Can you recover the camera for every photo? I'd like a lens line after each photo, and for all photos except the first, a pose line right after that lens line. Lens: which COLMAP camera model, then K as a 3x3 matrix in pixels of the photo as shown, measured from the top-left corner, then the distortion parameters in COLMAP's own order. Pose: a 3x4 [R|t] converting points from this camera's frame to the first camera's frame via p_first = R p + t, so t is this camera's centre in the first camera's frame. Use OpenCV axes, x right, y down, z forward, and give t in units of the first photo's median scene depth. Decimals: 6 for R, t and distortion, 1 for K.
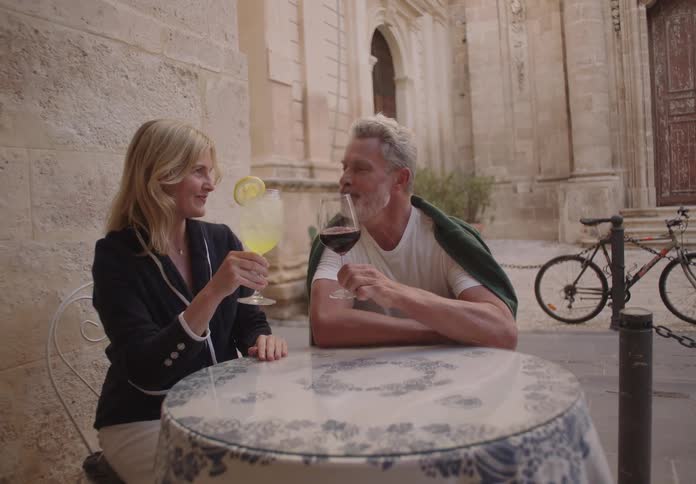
lens RADIAL K [[533.6, 0, 343.8], [0, 533.6, 241.9], [0, 0, 1]] dist [-0.150796, 0.089347]
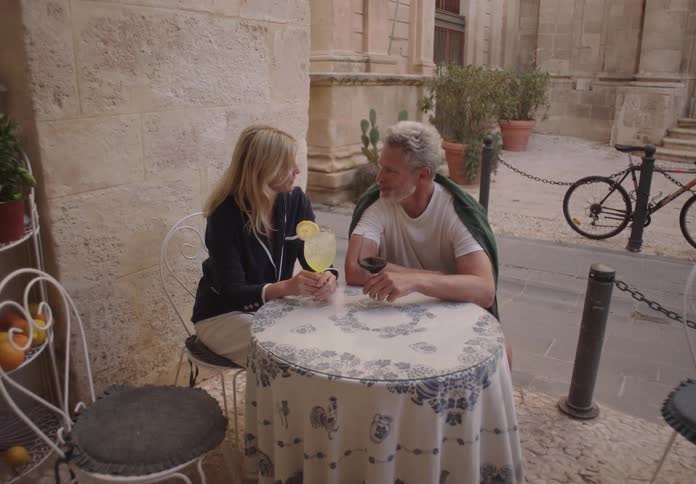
lens RADIAL K [[533.6, 0, 343.8], [0, 533.6, 241.9], [0, 0, 1]] dist [-0.150796, 0.089347]
pose [[0.992630, 0.085510, -0.085873, 0.015572], [-0.061562, 0.966165, 0.250470, -0.083368], [0.104385, -0.243337, 0.964308, -0.114173]]
